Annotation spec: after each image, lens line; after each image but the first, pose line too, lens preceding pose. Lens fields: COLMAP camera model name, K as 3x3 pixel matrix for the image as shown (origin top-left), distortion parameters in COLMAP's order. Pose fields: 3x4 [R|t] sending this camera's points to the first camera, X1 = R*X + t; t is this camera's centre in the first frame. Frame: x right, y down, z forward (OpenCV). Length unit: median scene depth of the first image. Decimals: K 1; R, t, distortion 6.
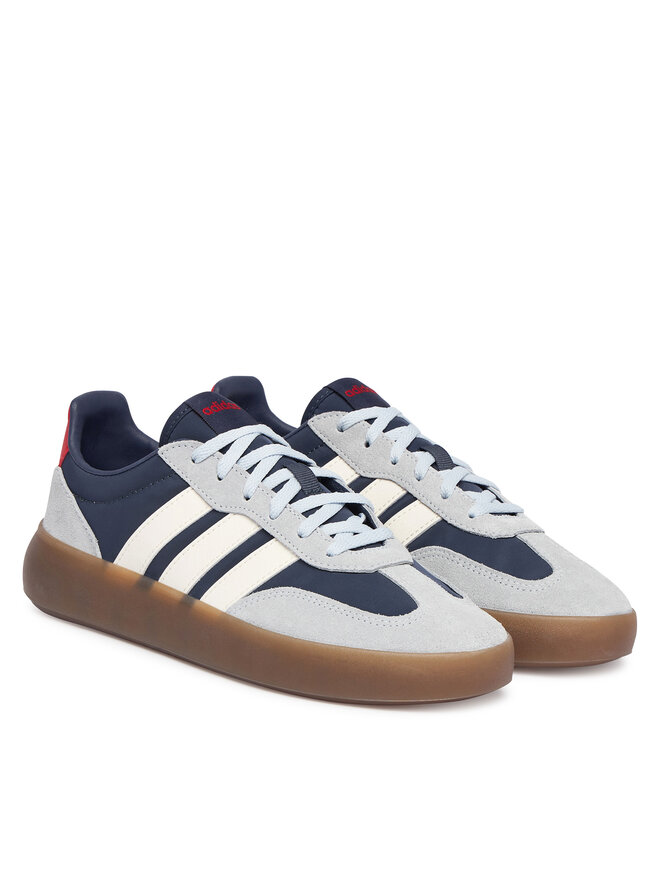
lens RADIAL K [[2037.4, 0, 329.1], [0, 2037.4, 439.4], [0, 0, 1]] dist [-0.084854, 0.000000]
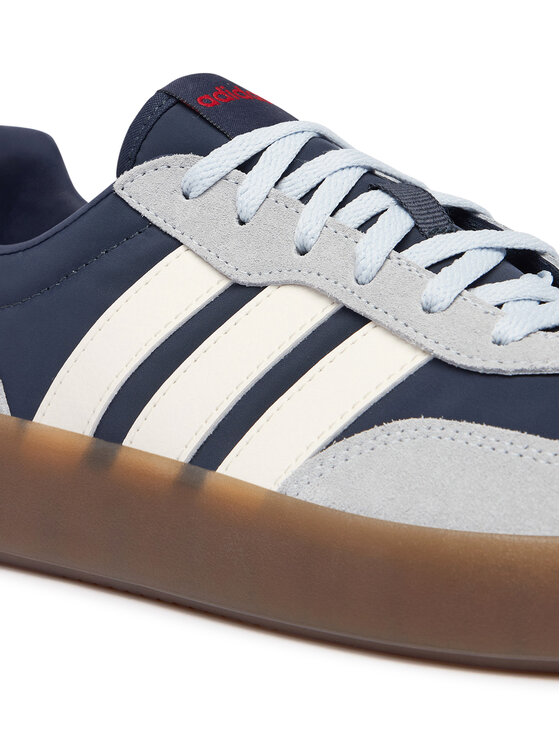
lens RADIAL K [[1113.7, 0, 282.4], [0, 1113.7, 375.0], [0, 0, 1]] dist [-0.103800, 0.000000]
pose [[0.997189, -0.064173, 0.038680, -0.056976], [0.068732, 0.988977, -0.131147, 0.091377], [-0.029837, 0.133437, 0.990608, 0.745316]]
